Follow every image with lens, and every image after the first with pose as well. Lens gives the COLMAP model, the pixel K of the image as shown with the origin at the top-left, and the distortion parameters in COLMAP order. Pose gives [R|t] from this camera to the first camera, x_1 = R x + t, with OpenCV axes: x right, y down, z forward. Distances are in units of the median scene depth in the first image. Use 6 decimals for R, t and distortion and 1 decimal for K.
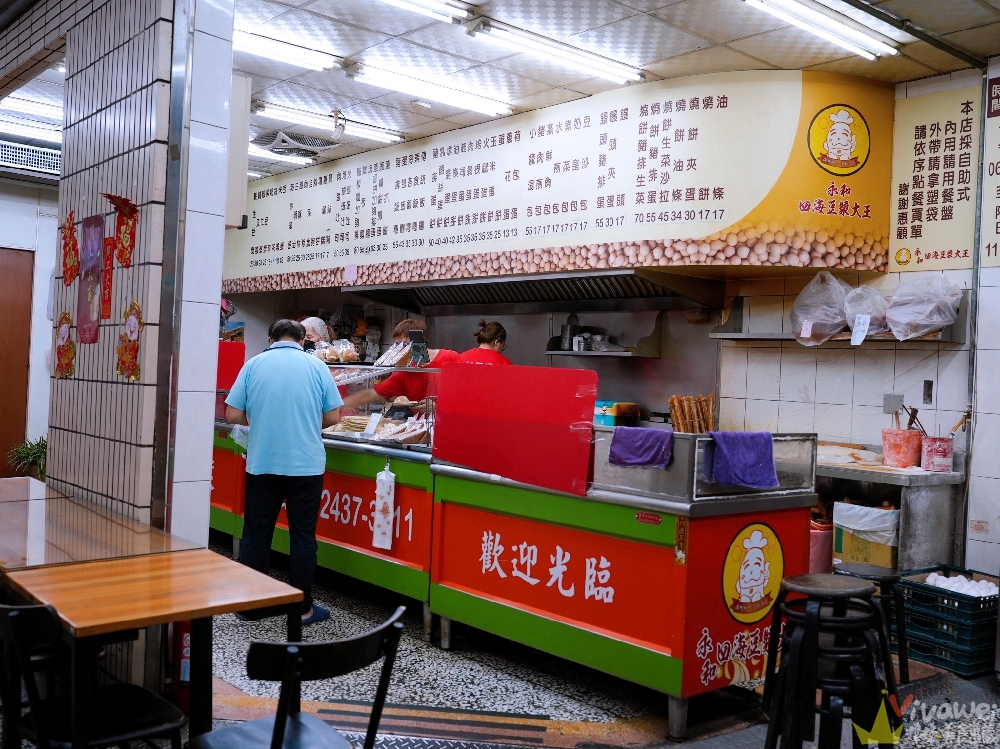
lens RADIAL K [[1002.0, 0, 499.8], [0, 1002.0, 373.3], [0, 0, 1]] dist [-0.064011, 0.000000]
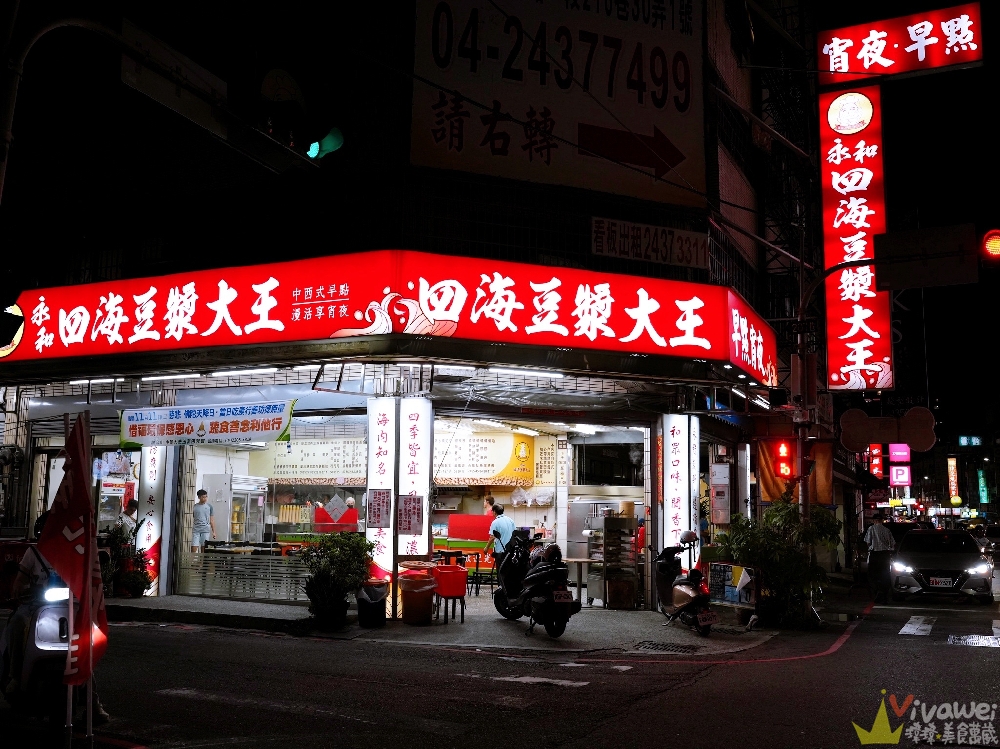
lens RADIAL K [[909.4, 0, 500.1], [0, 909.4, 376.2], [0, 0, 1]] dist [-0.002416, 0.000000]
pose [[0.889419, 0.044521, 0.454919, -1.292938], [0.022526, 0.989767, -0.140906, -0.032965], [-0.456537, 0.135572, 0.879315, -2.002608]]
